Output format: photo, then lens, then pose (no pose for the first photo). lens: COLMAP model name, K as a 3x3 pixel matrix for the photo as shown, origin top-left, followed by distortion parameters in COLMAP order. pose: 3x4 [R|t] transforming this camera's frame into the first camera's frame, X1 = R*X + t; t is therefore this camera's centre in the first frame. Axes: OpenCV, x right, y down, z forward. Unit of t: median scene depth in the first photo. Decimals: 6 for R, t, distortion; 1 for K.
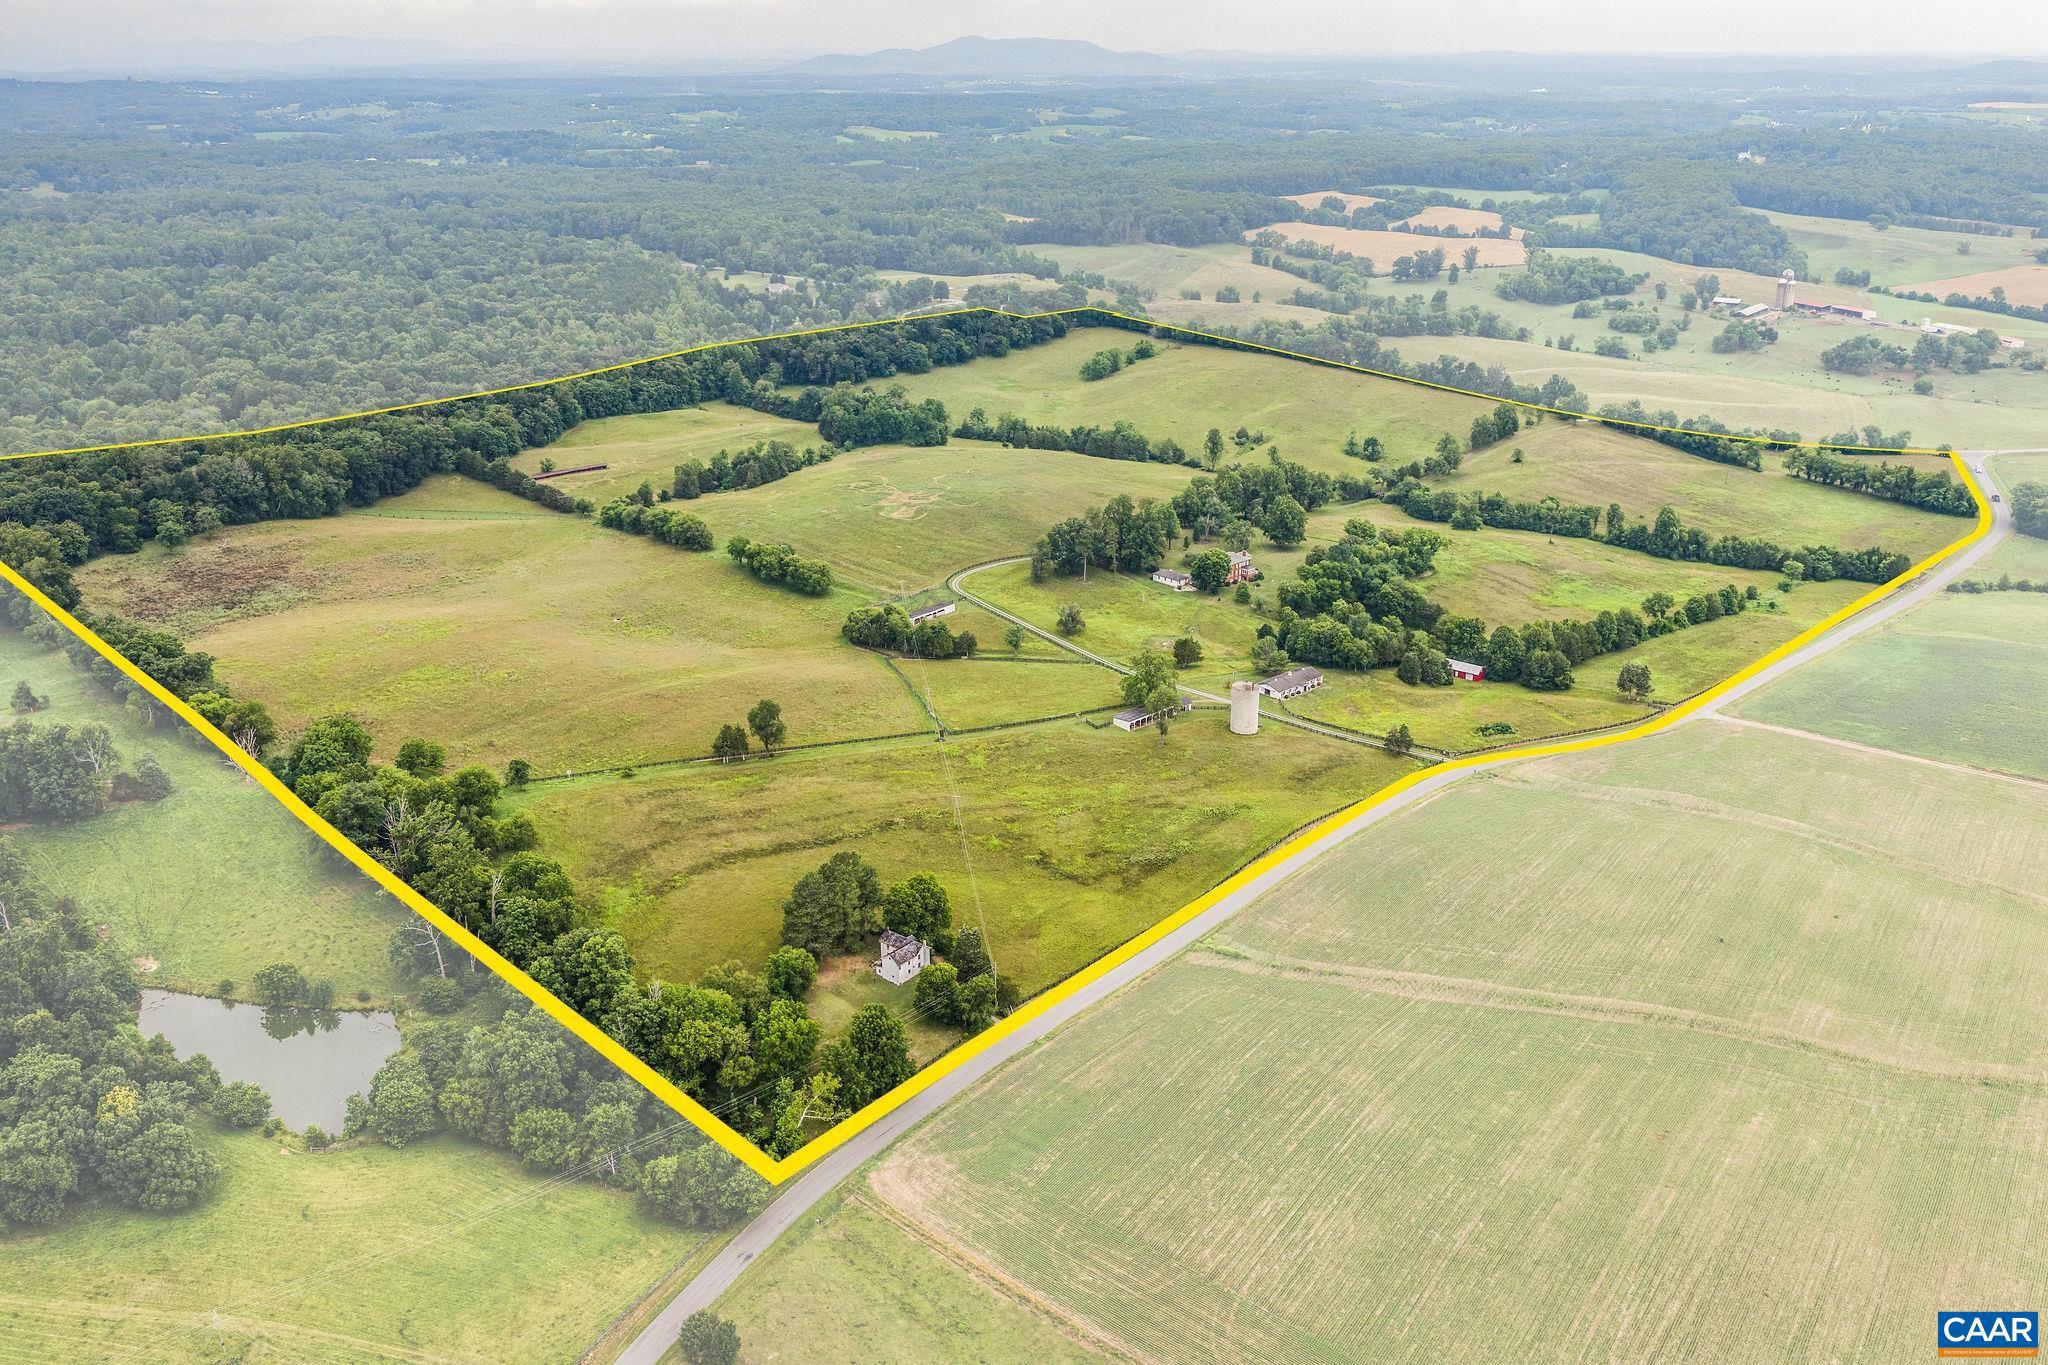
lens RADIAL K [[1464.8, 0, 1088.4], [0, 1464.8, 680.6], [0, 0, 1]] dist [0.020682, -0.004439]
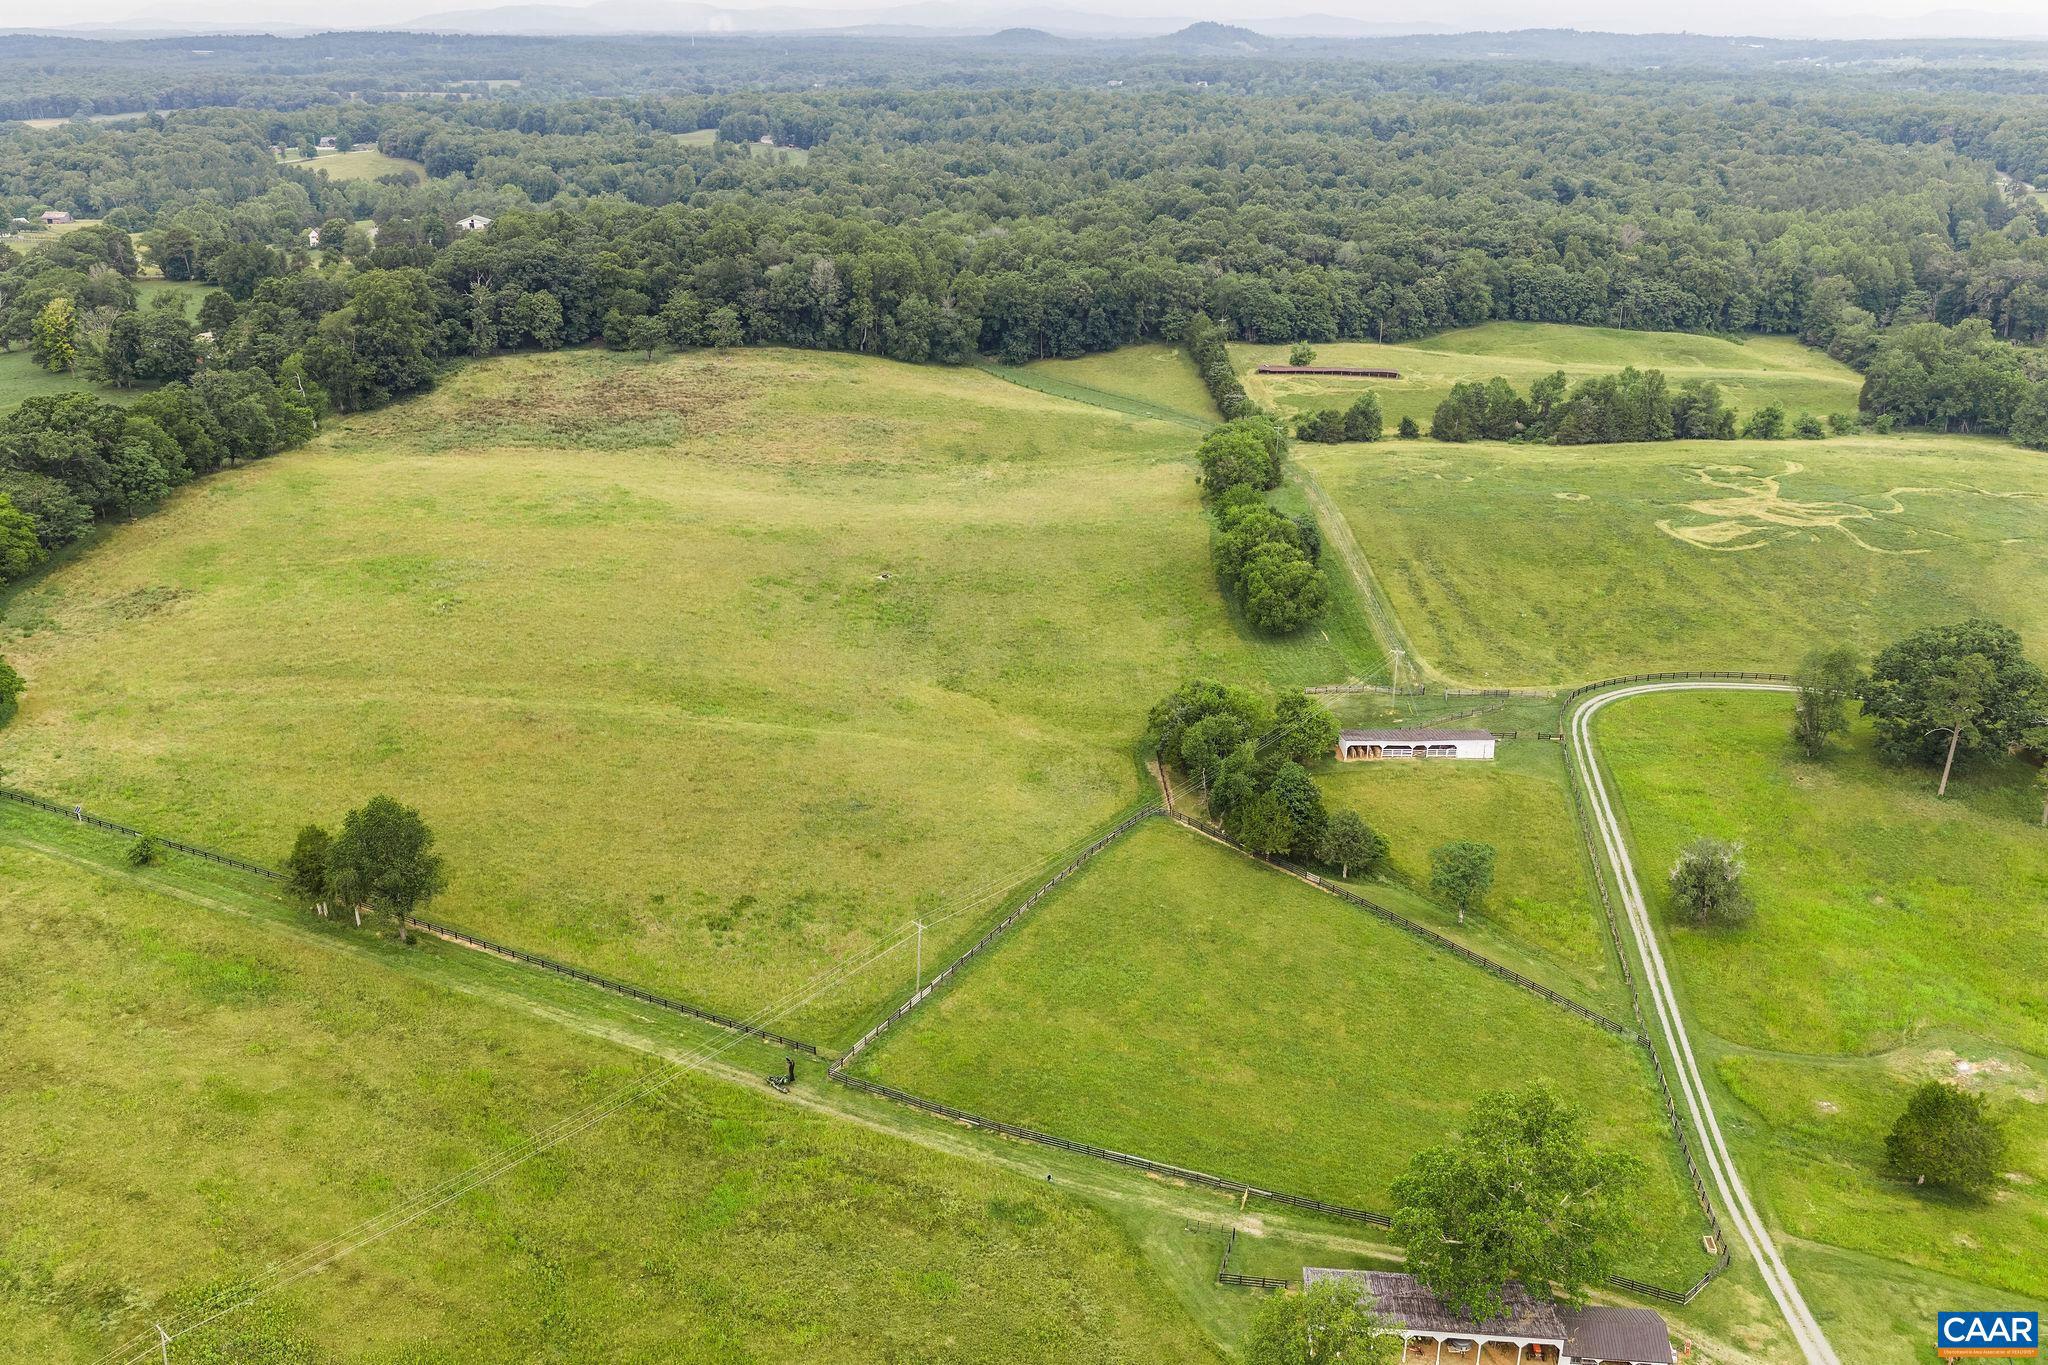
lens RADIAL K [[1686.7, 0, 1019.6], [0, 1686.7, 721.3], [0, 0, 1]] dist [0.010632, -0.012136]
pose [[0.659865, 0.289568, -0.693346, 0.090453], [-0.279423, 0.951148, 0.131305, -0.052747], [0.697496, 0.107093, 0.708541, 0.378195]]
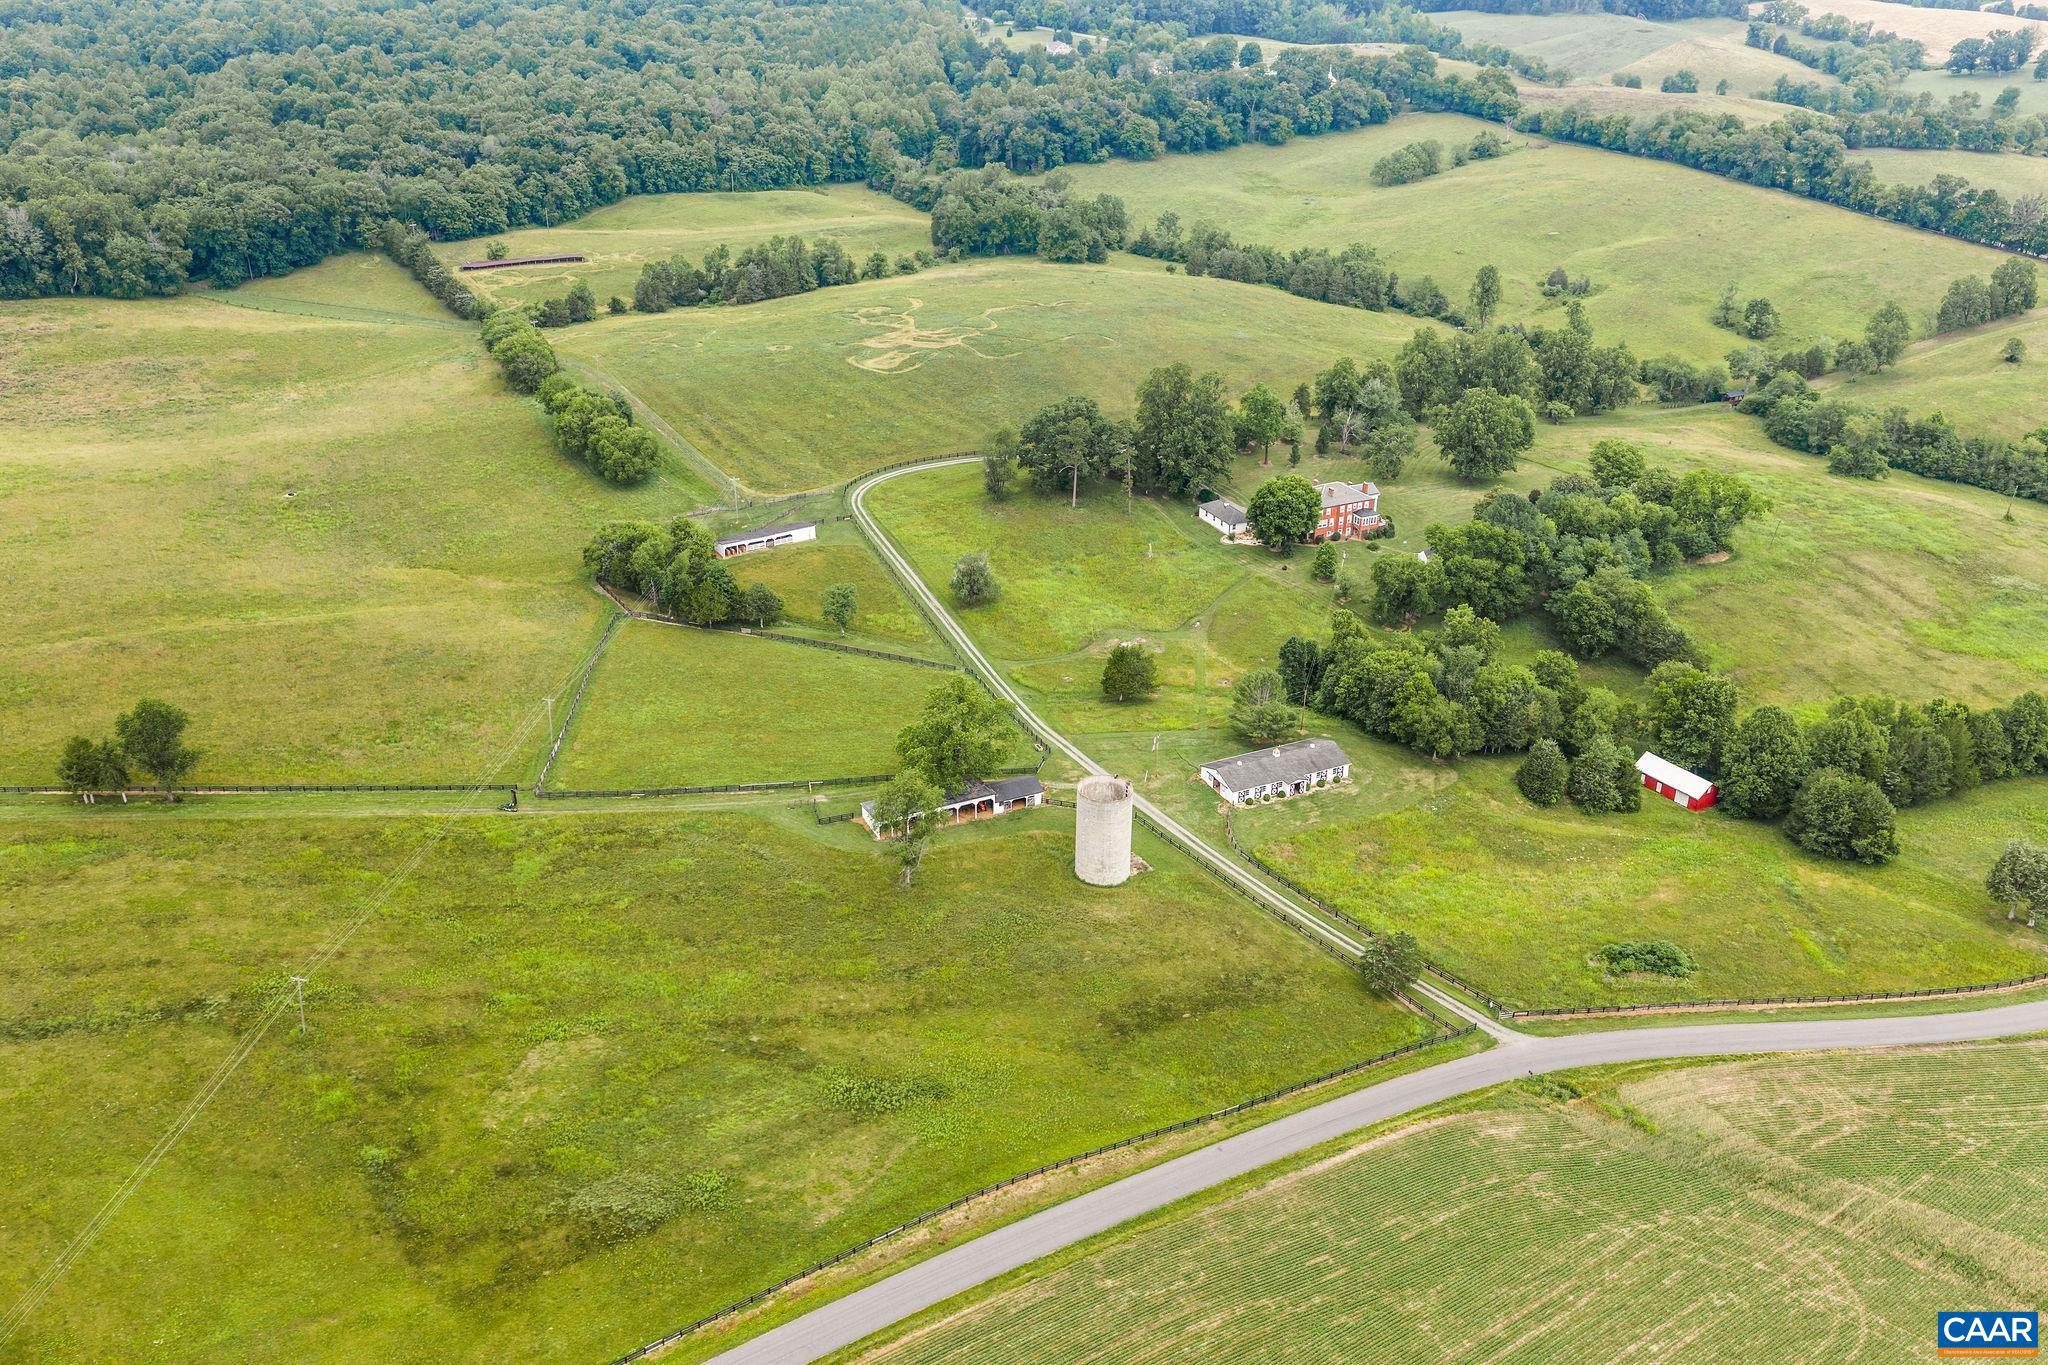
lens RADIAL K [[1686.7, 0, 1019.6], [0, 1686.7, 721.3], [0, 0, 1]] dist [0.010632, -0.012136]
pose [[0.953394, 0.143435, -0.265455, 0.116390], [-0.115447, 0.986248, 0.118270, -0.041963], [0.278769, -0.082112, 0.956841, 0.235927]]
